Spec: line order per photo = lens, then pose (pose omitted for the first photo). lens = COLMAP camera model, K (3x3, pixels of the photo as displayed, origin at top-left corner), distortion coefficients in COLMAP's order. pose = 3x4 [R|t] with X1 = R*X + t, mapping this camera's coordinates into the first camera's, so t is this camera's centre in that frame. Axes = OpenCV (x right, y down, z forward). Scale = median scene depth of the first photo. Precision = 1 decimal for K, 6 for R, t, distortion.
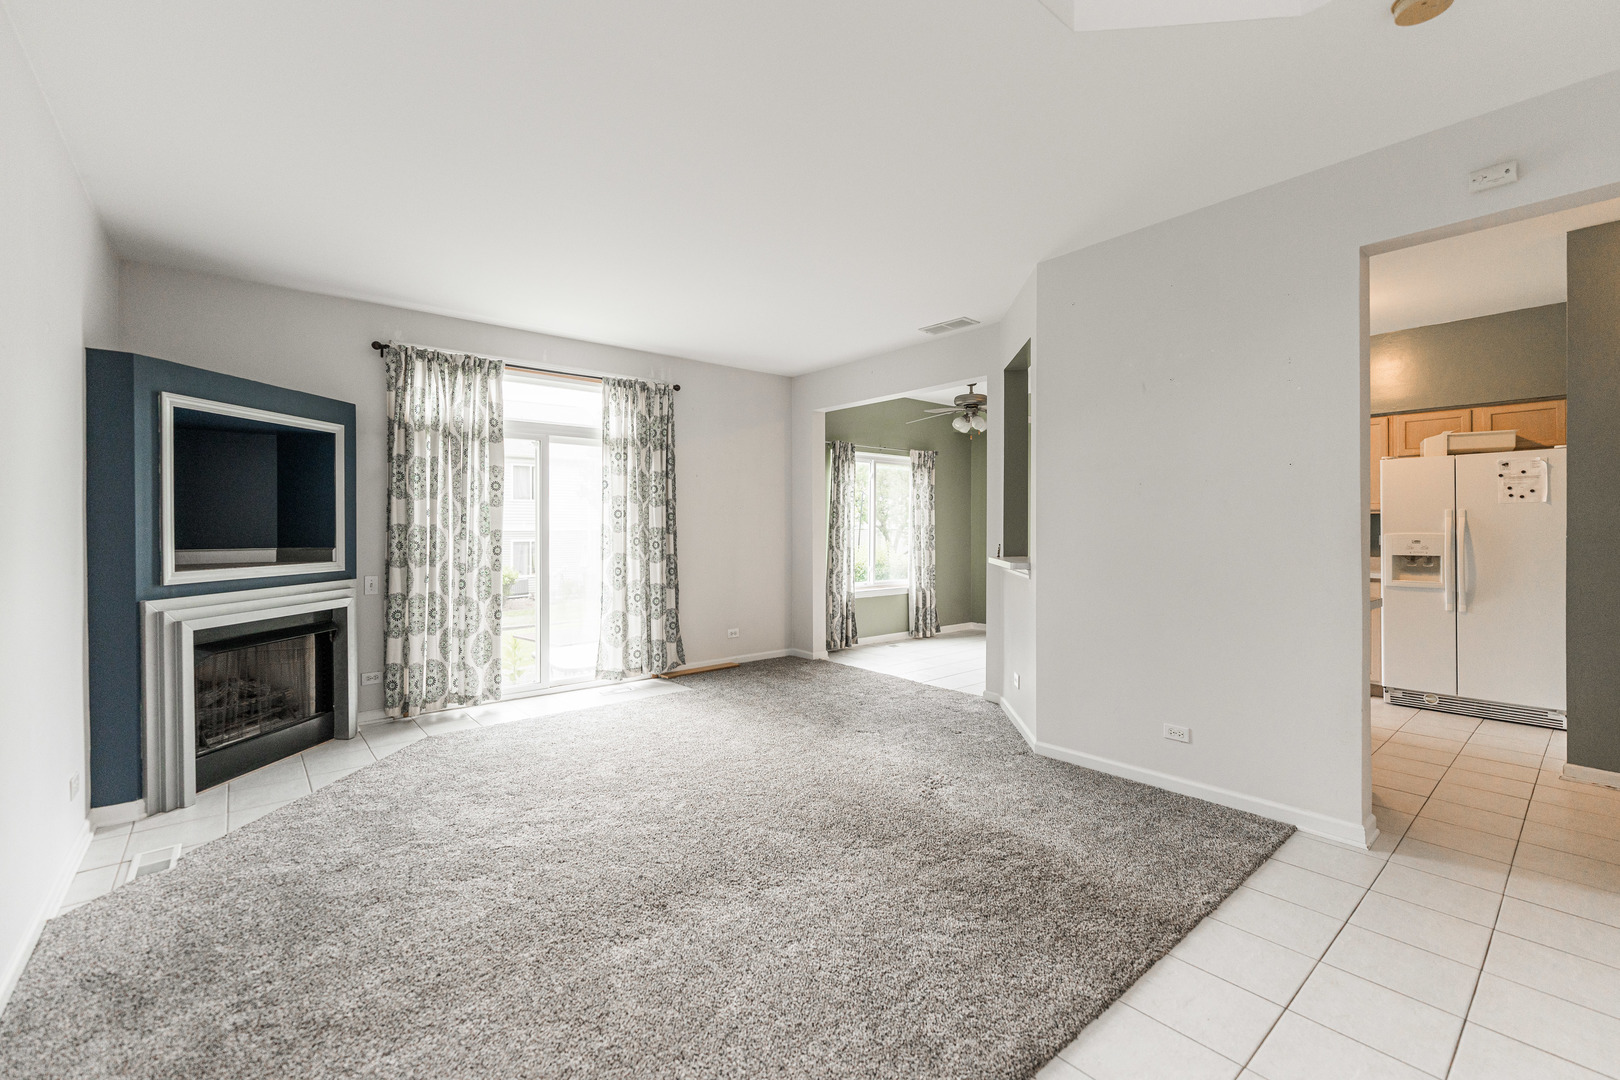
lens RADIAL K [[672.2, 0, 787.5], [0, 672.2, 526.0], [0, 0, 1]] dist [0.001395, 0.000730]
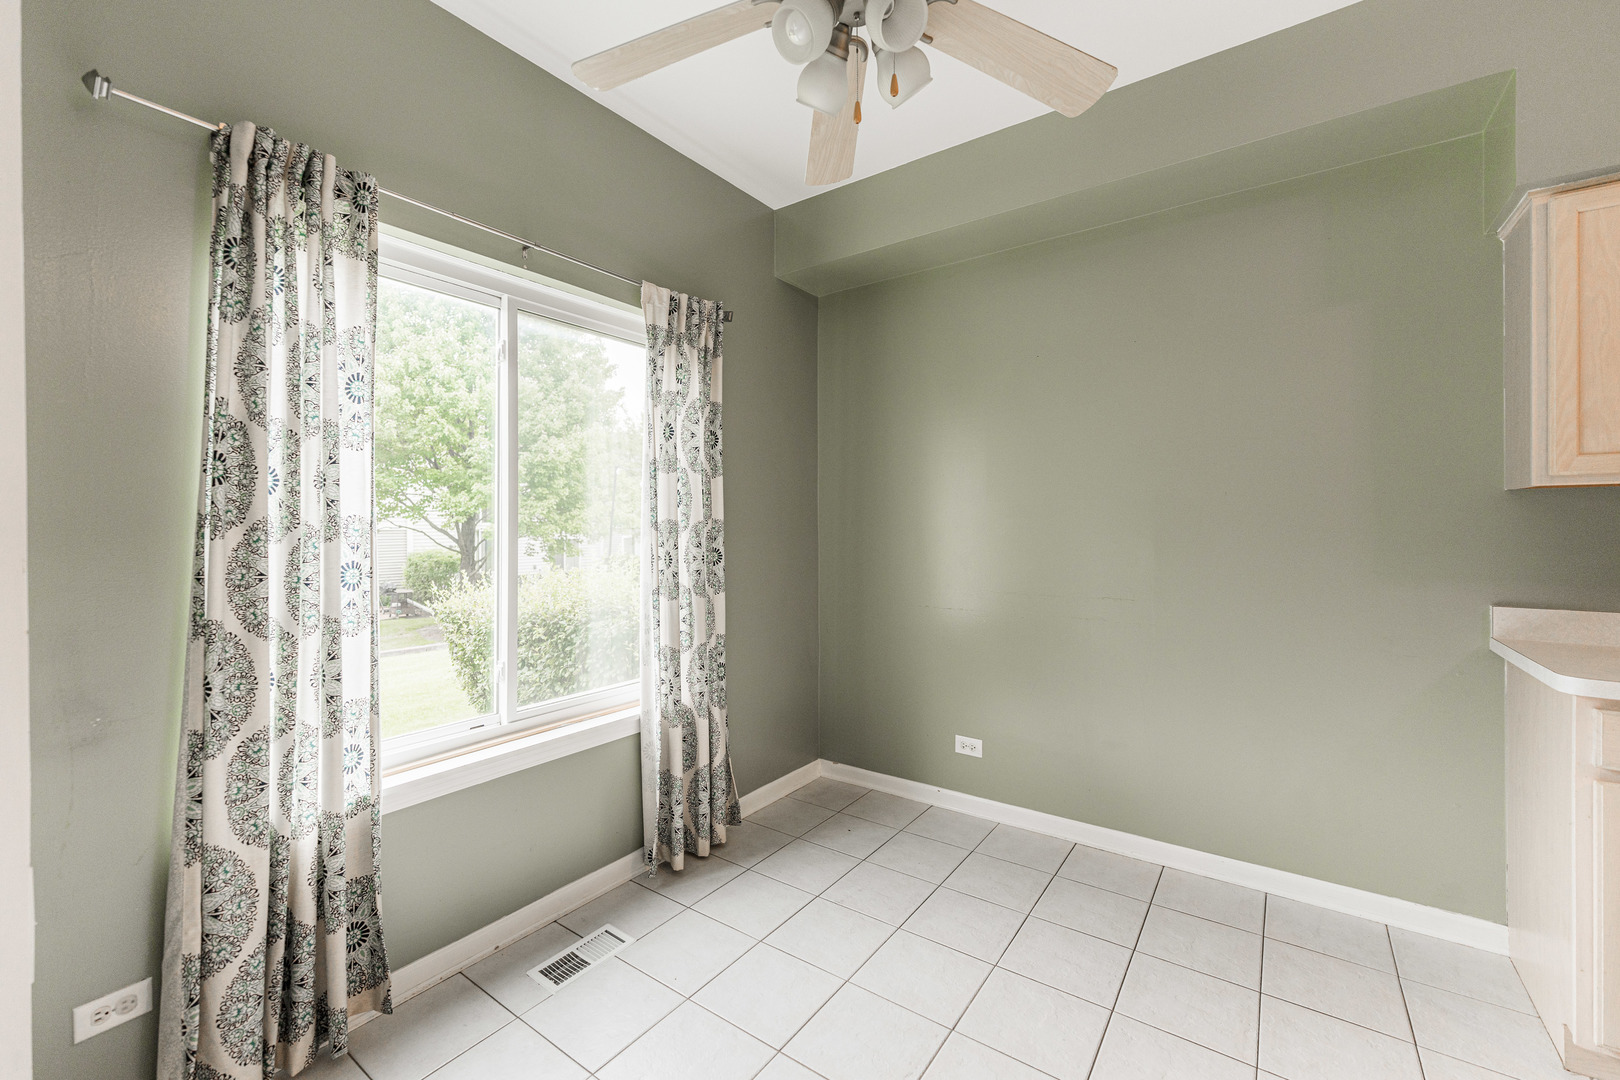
lens RADIAL K [[672.2, 0, 783.2], [0, 672.2, 524.1], [0, 0, 1]] dist [0.001395, 0.000730]
pose [[0.968682, -0.002607, 0.248291, 0.187158], [0.002610, 0.999997, 0.000316, 0.000399], [-0.248291, 0.000342, 0.968685, 0.754651]]
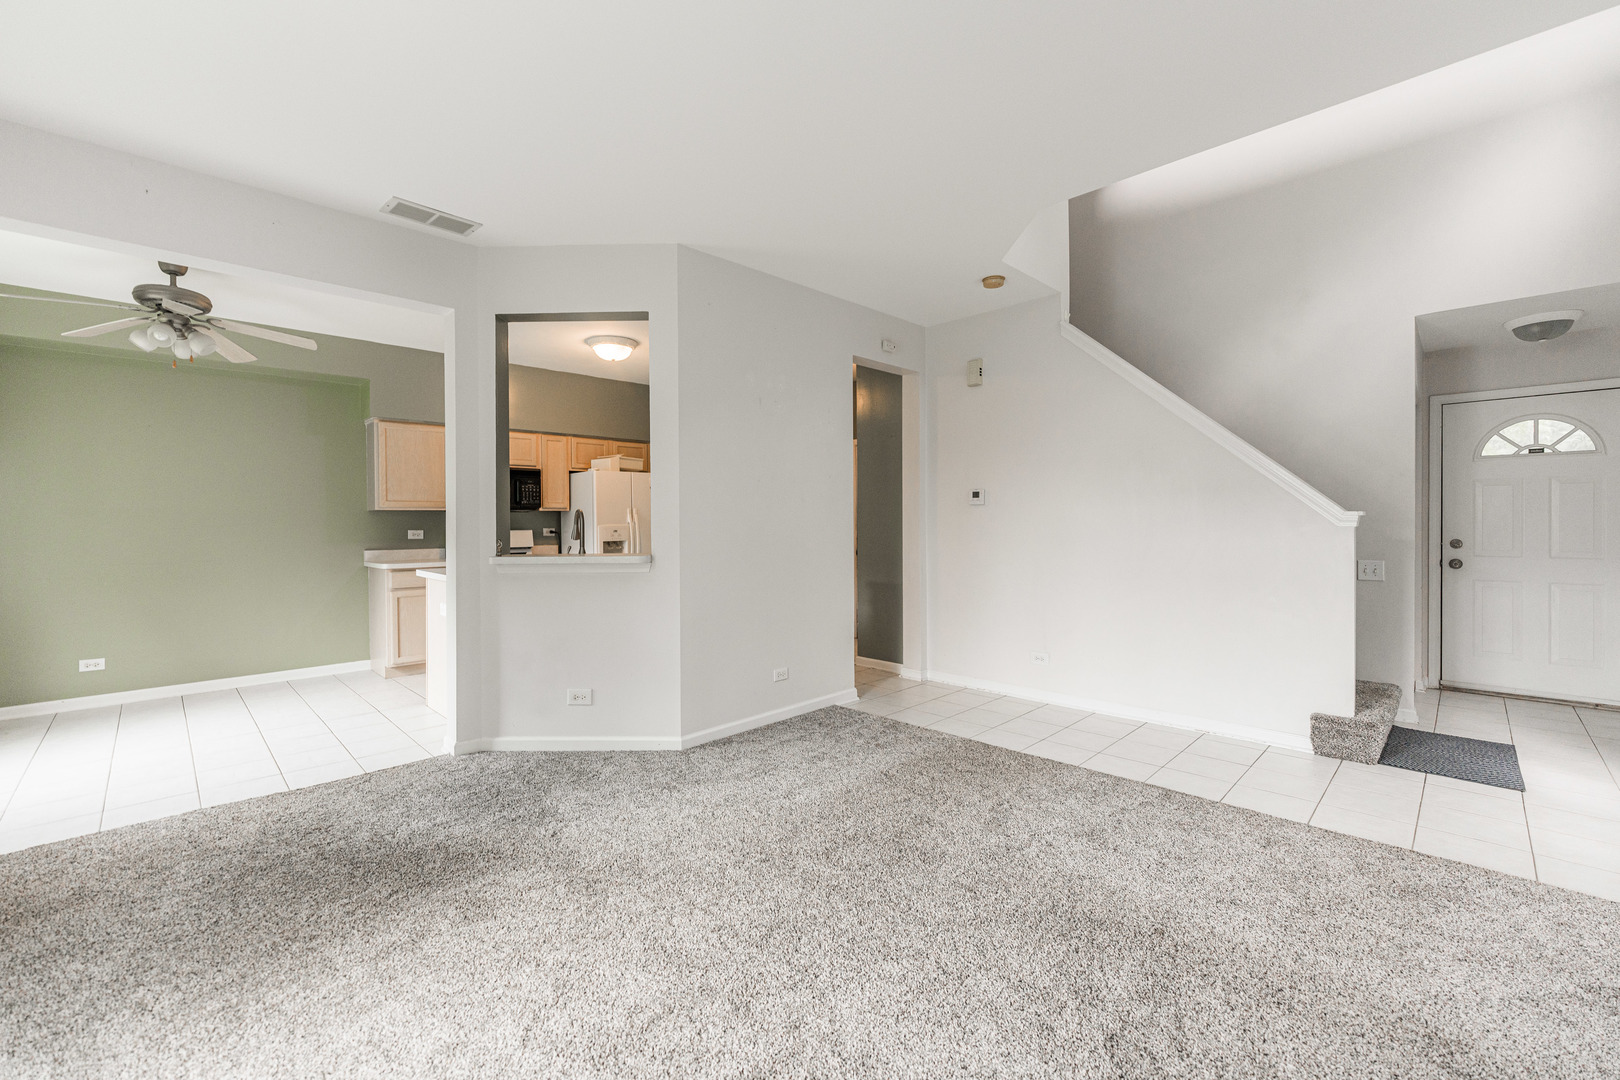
lens RADIAL K [[672.2, 0, 805.5], [0, 672.2, 532.2], [0, 0, 1]] dist [0.001395, 0.000730]
pose [[-0.087927, -0.011609, 0.996059, -0.327609], [0.008304, 0.999889, 0.012387, 0.007782], [-0.996092, 0.009361, -0.087821, 0.487134]]
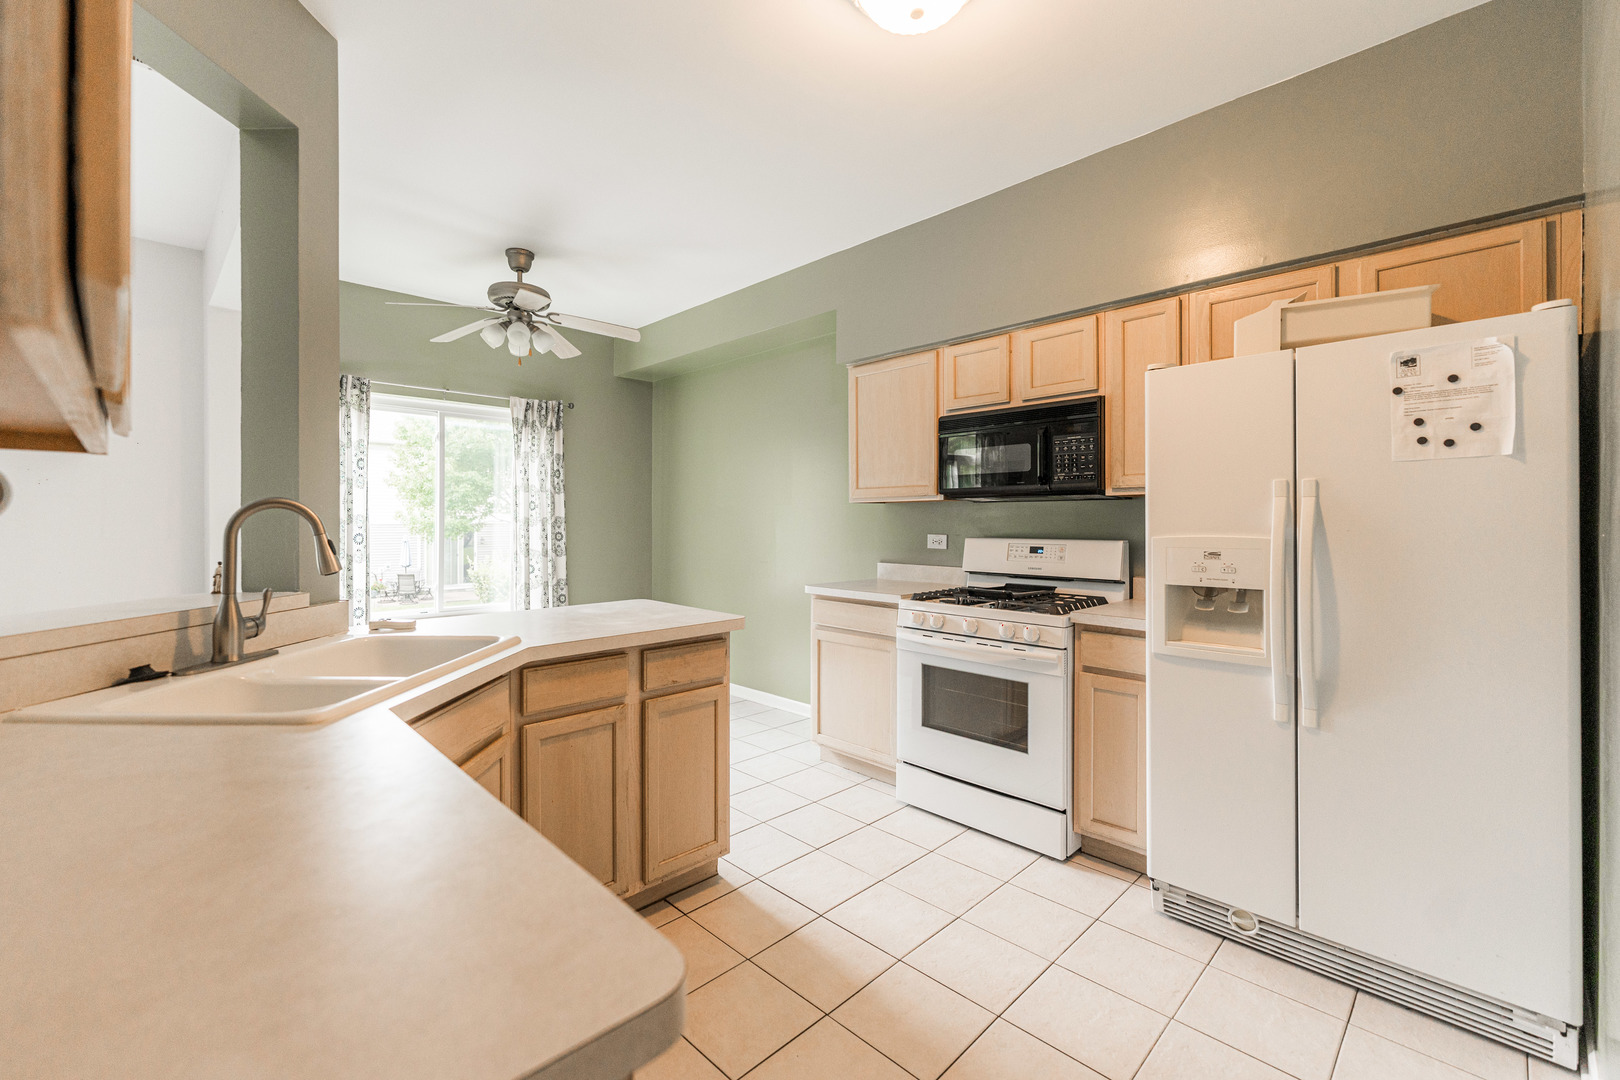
lens RADIAL K [[672.2, 0, 766.4], [0, 672.2, 521.7], [0, 0, 1]] dist [0.001395, 0.000730]
pose [[0.997216, 0.002241, 0.074535, 0.415886], [-0.002372, 0.999996, 0.001663, 0.001302], [-0.074531, -0.001835, 0.997217, 0.399456]]
